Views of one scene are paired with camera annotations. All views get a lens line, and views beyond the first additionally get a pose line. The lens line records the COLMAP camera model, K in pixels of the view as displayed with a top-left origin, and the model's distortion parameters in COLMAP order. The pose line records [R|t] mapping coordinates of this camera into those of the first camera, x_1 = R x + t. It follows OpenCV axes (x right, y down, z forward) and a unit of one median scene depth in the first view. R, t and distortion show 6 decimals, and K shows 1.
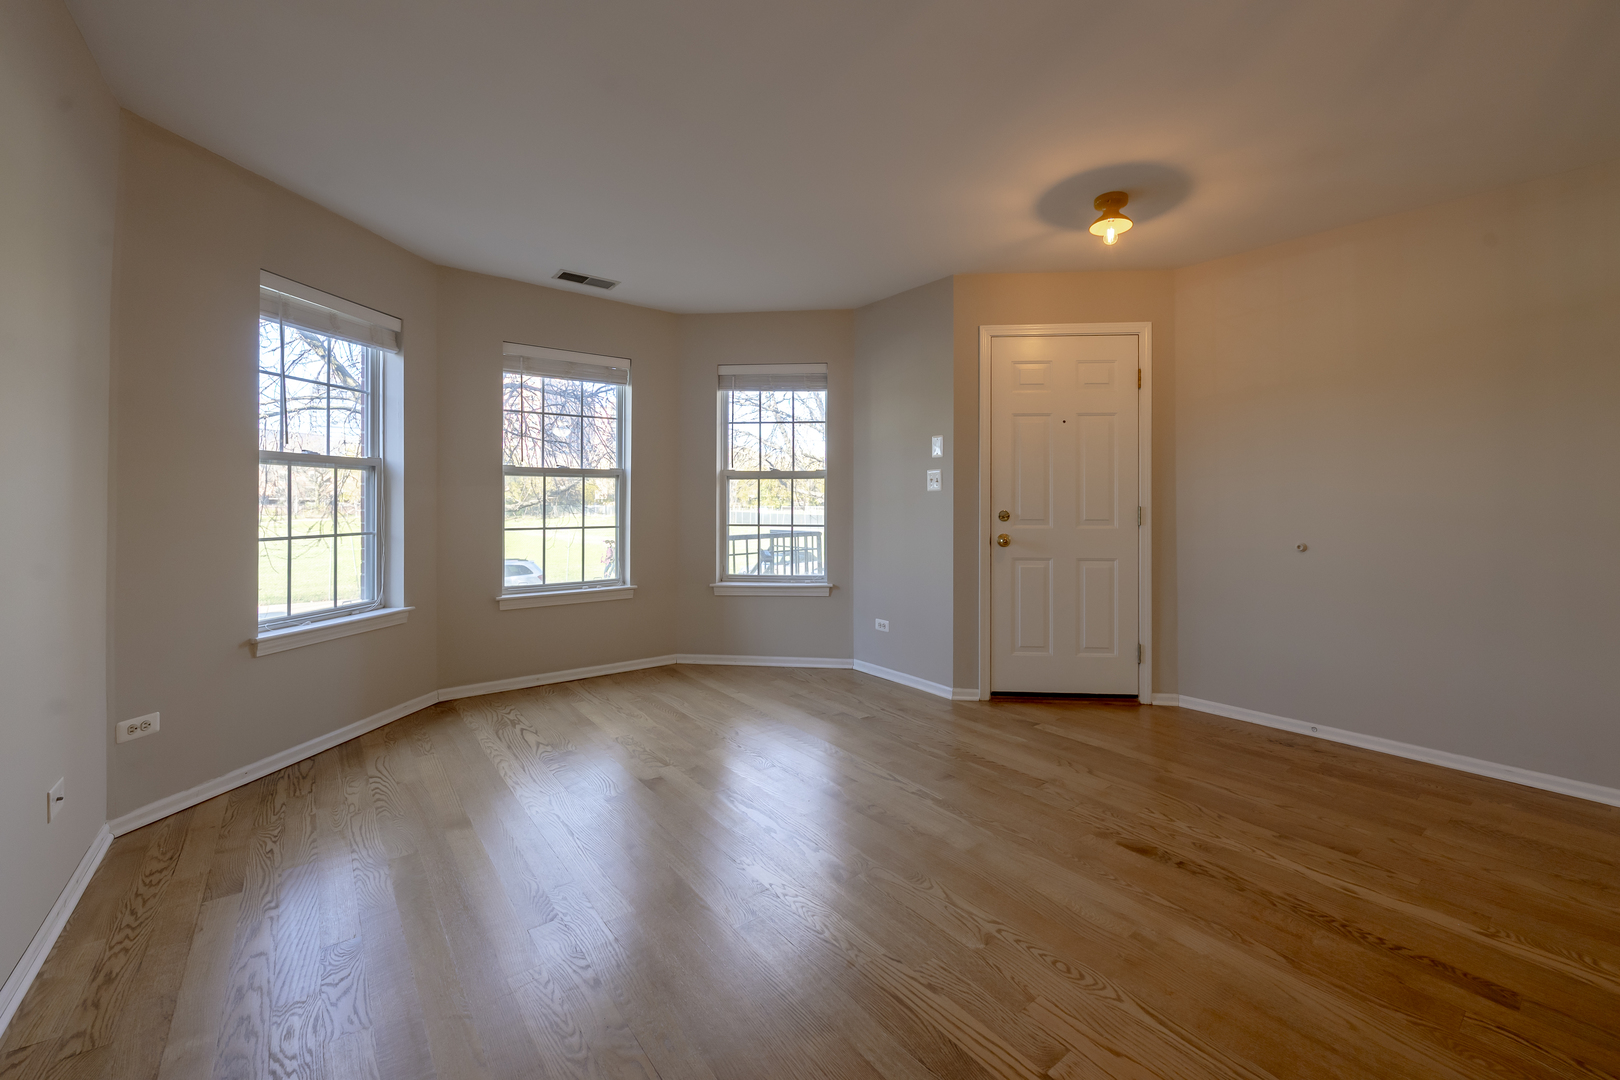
lens RADIAL K [[649.2, 0, 888.3], [0, 649.2, 495.2], [0, 0, 1]] dist [-0.007442, 0.001123]
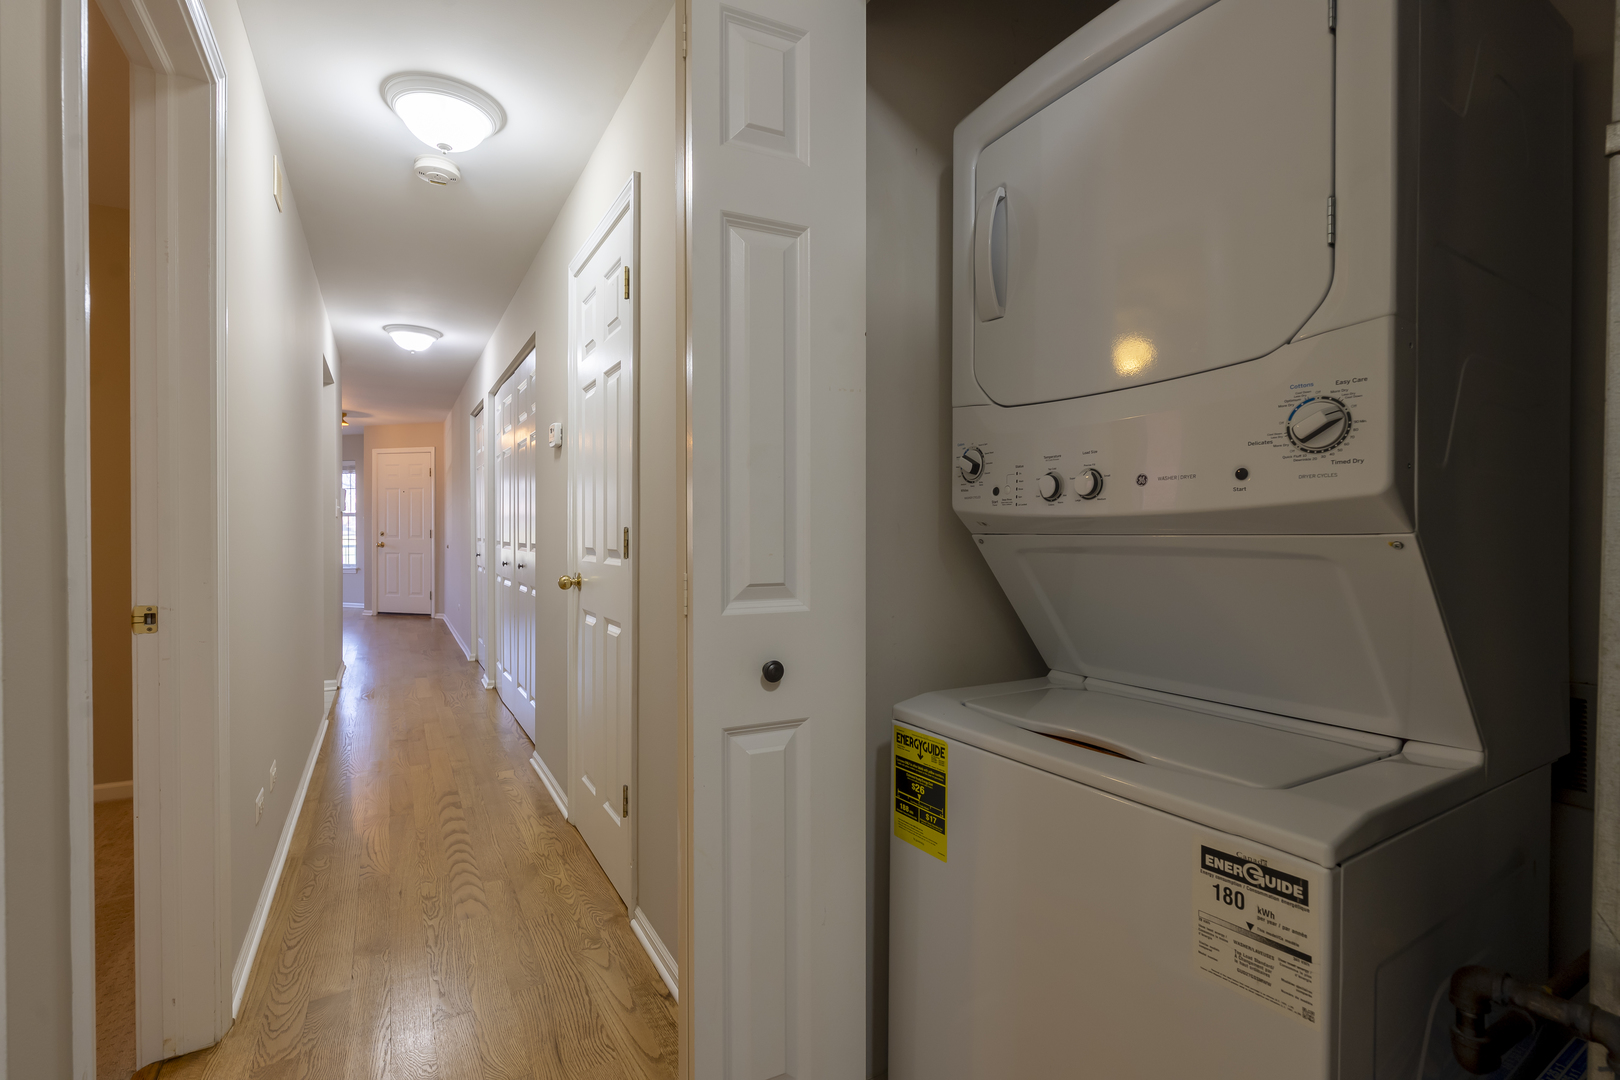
lens RADIAL K [[716.4, 0, 808.6], [0, 716.4, 540.0], [0, 0, 1]] dist [-0.006154, 0.000060]
pose [[0.980679, 0.003145, -0.195600, 2.123092], [0.000951, 0.999782, 0.020841, 0.003126], [0.195622, -0.020625, 0.980462, -1.140702]]
